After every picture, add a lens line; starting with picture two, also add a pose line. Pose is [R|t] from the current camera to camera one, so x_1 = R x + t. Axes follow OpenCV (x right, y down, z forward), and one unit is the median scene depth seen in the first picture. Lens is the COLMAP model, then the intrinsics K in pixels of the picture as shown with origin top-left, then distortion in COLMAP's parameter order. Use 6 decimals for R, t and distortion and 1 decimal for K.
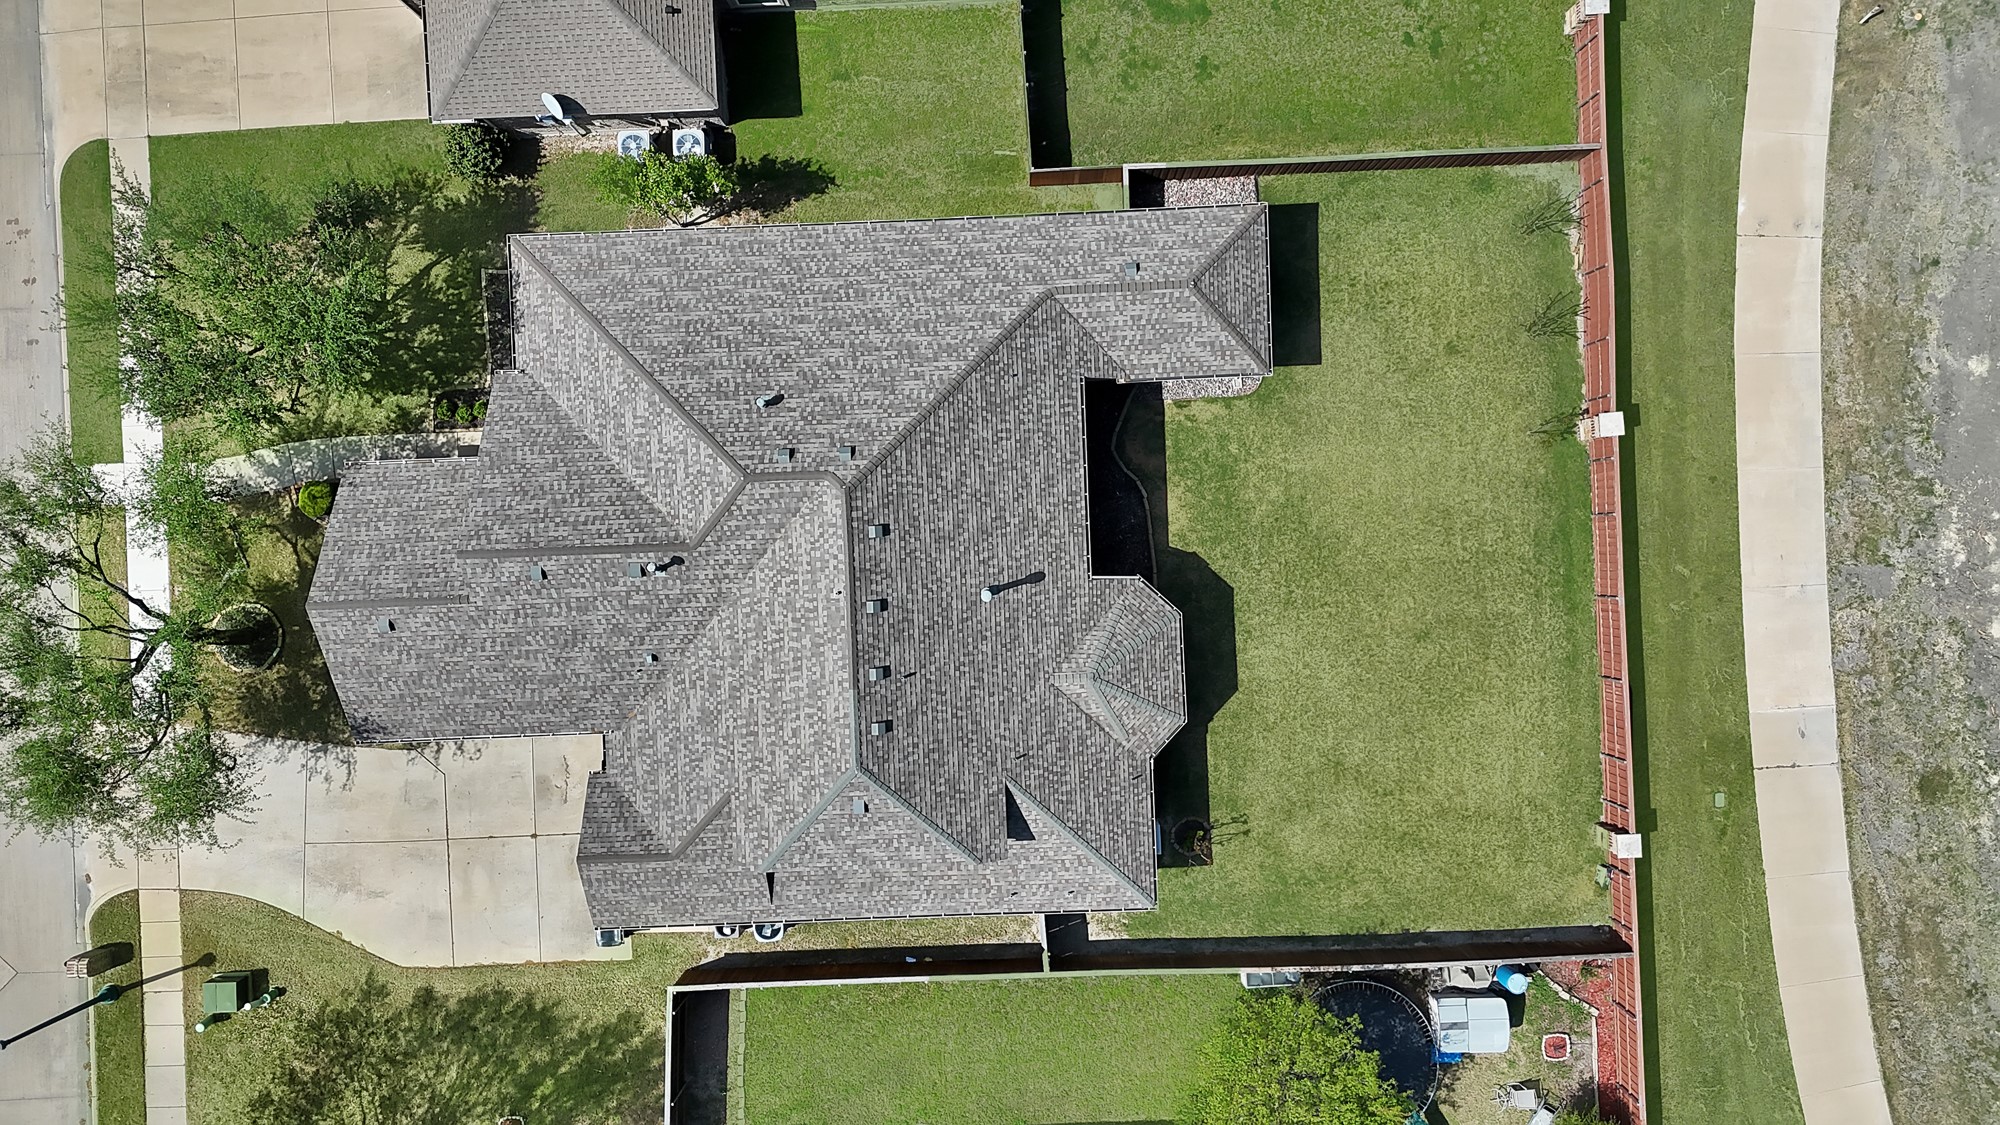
lens RADIAL K [[1530.8, 0, 1000.0], [0, 1530.8, 562.5], [0, 0, 1]] dist [0.030065, -0.002549]
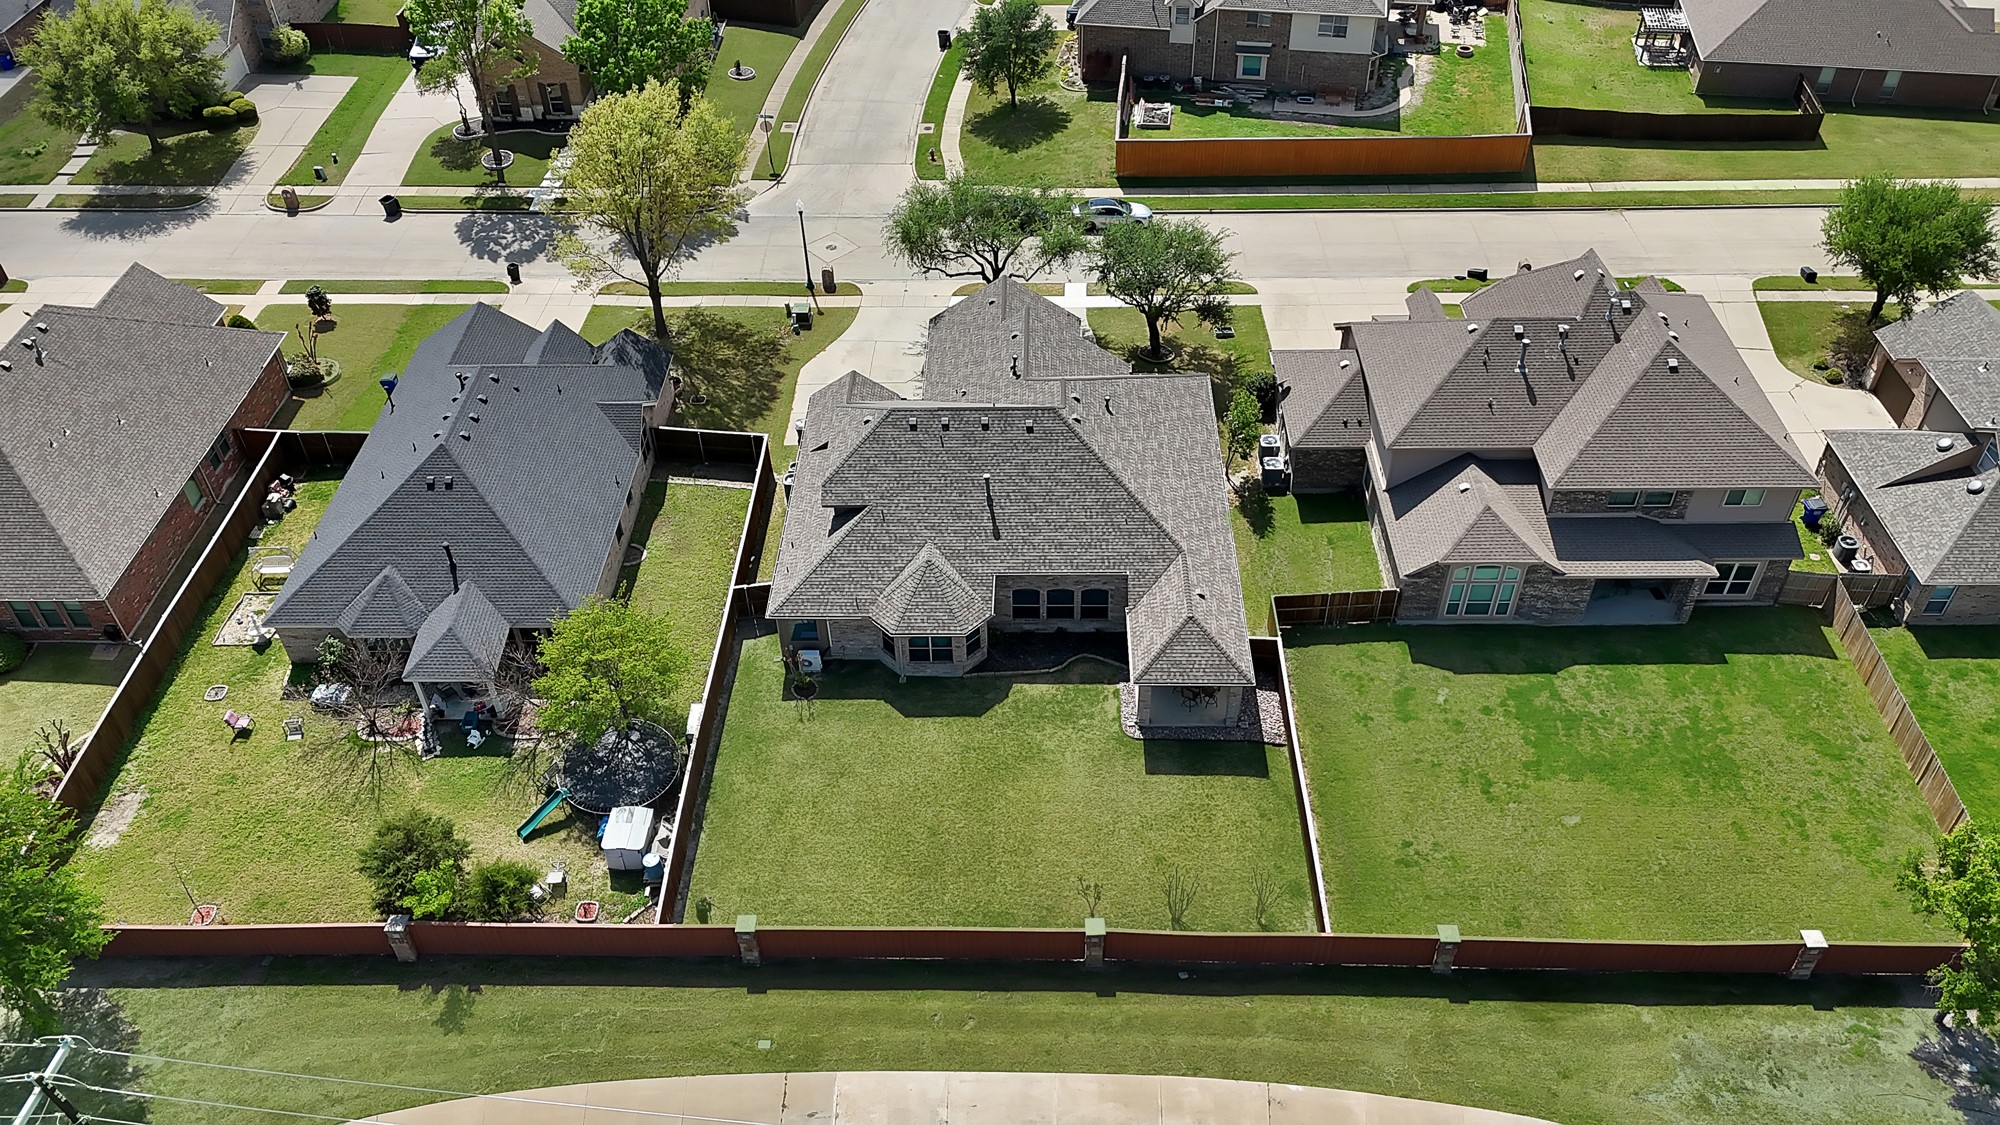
lens RADIAL K [[1530.8, 0, 1000.0], [0, 1530.8, 562.5], [0, 0, 1]] dist [0.030065, -0.002549]
pose [[-0.059385, 0.670179, -0.739820, 1.067175], [-0.998118, -0.028489, 0.054311, -0.070503], [0.015321, 0.741653, 0.670609, -0.016221]]
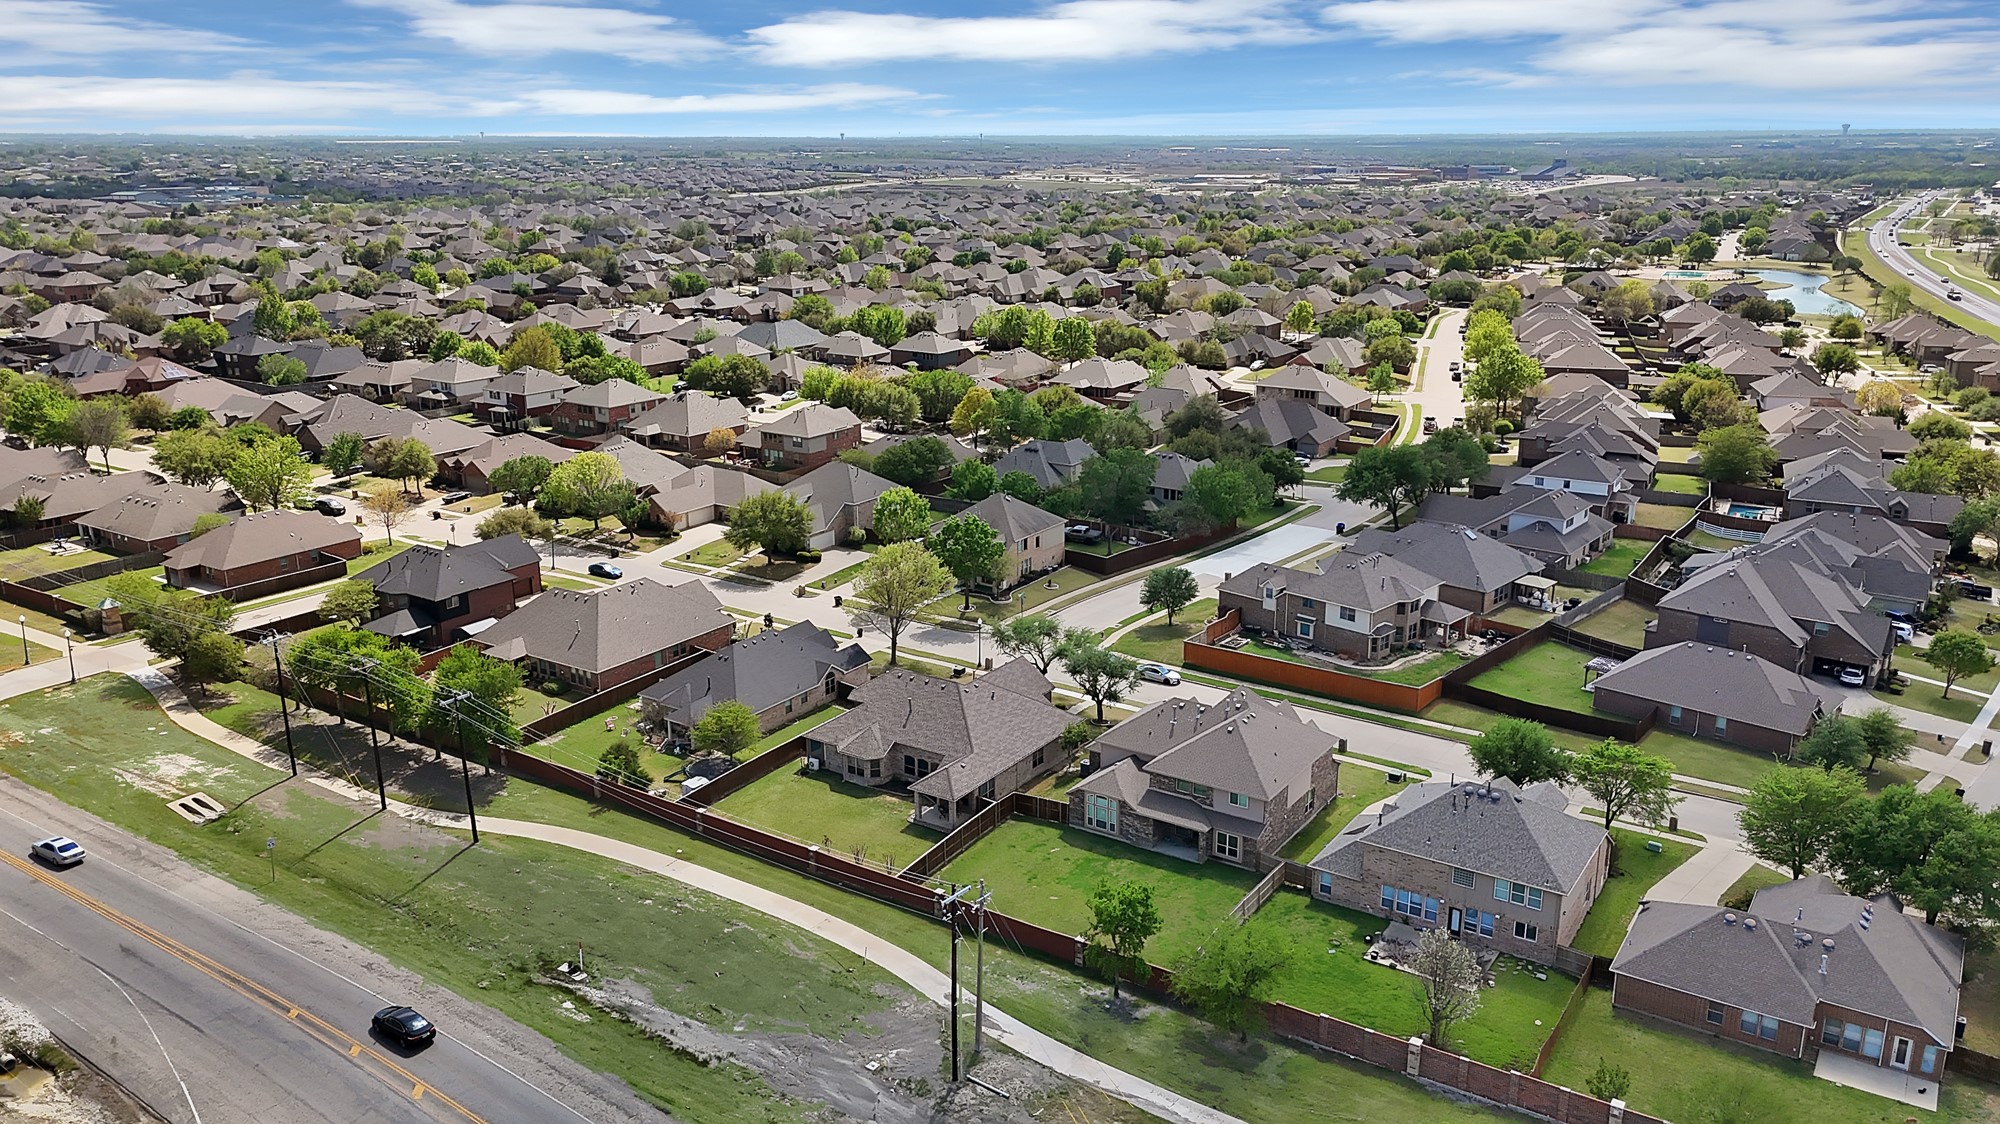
lens RADIAL K [[1530.8, 0, 1000.0], [0, 1530.8, 562.0], [0, 0, 1]] dist [0.030065, -0.002549]
pose [[-0.591185, 0.234852, -0.771586, 2.122814], [-0.806488, -0.161683, 0.568715, -1.780566], [0.008811, 0.958490, 0.284990, -0.248498]]
